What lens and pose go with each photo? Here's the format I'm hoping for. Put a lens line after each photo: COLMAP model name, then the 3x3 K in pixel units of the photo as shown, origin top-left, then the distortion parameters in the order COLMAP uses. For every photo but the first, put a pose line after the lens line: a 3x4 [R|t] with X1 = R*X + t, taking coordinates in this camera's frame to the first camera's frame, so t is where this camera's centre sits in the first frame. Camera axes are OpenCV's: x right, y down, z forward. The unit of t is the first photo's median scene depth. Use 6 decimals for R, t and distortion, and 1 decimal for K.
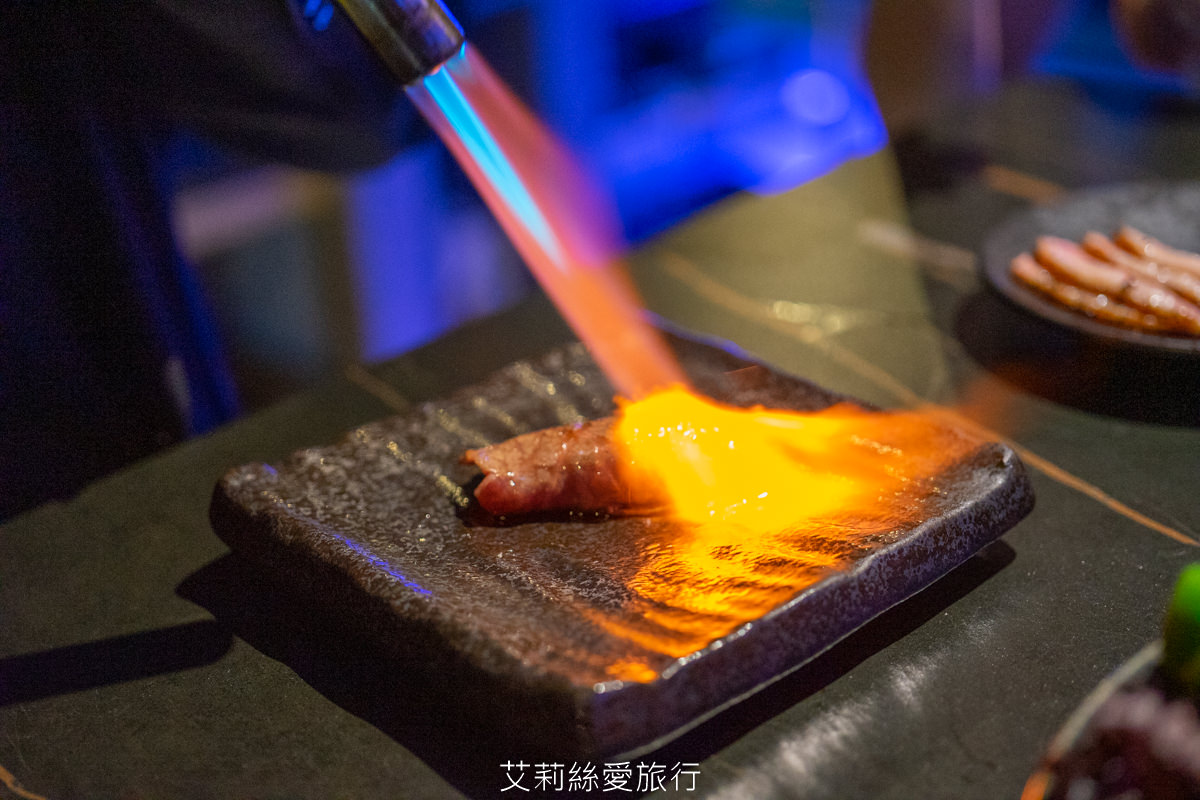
lens RADIAL K [[1808.0, 0, 620.5], [0, 1808.0, 397.3], [0, 0, 1]] dist [0.061407, -0.046504]
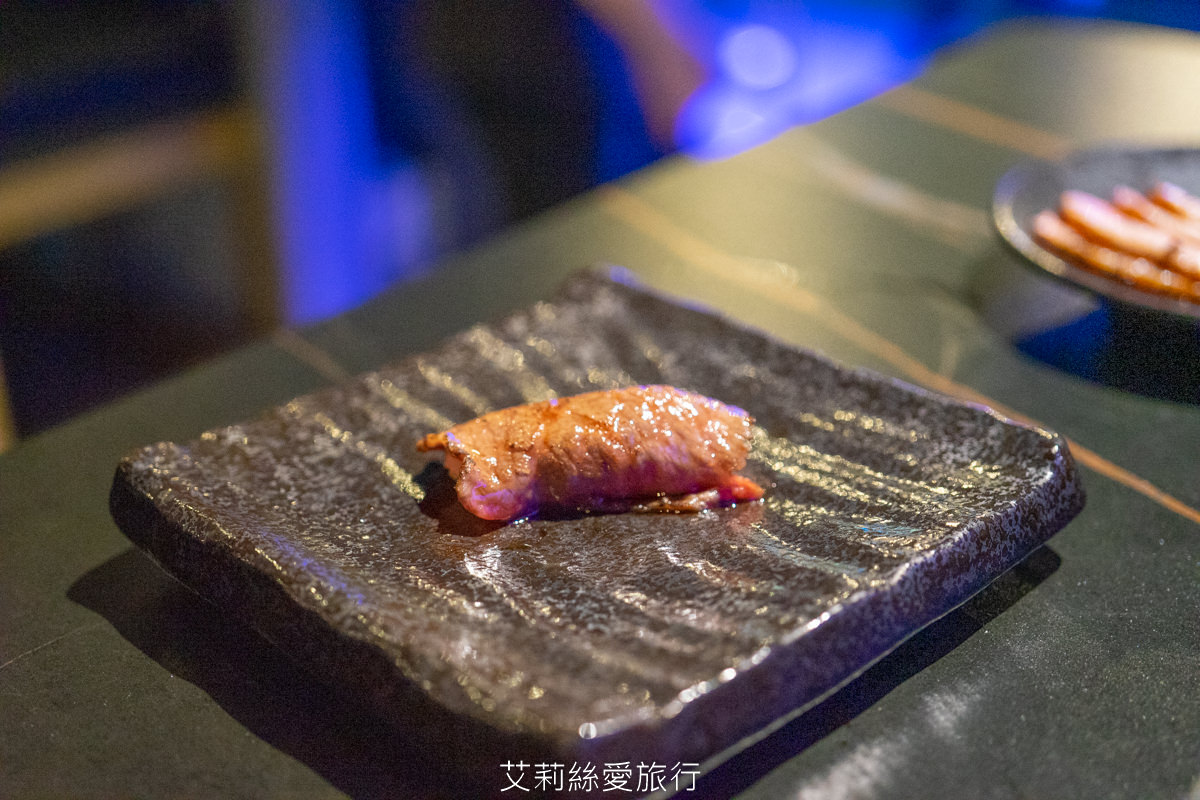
lens RADIAL K [[1808.0, 0, 620.5], [0, 1808.0, 397.3], [0, 0, 1]] dist [0.061407, -0.046504]
pose [[0.999007, 0.012837, 0.042655, -0.028375], [-0.013662, 0.999724, 0.019094, -0.003773], [-0.042398, -0.019657, 0.998907, 0.160320]]
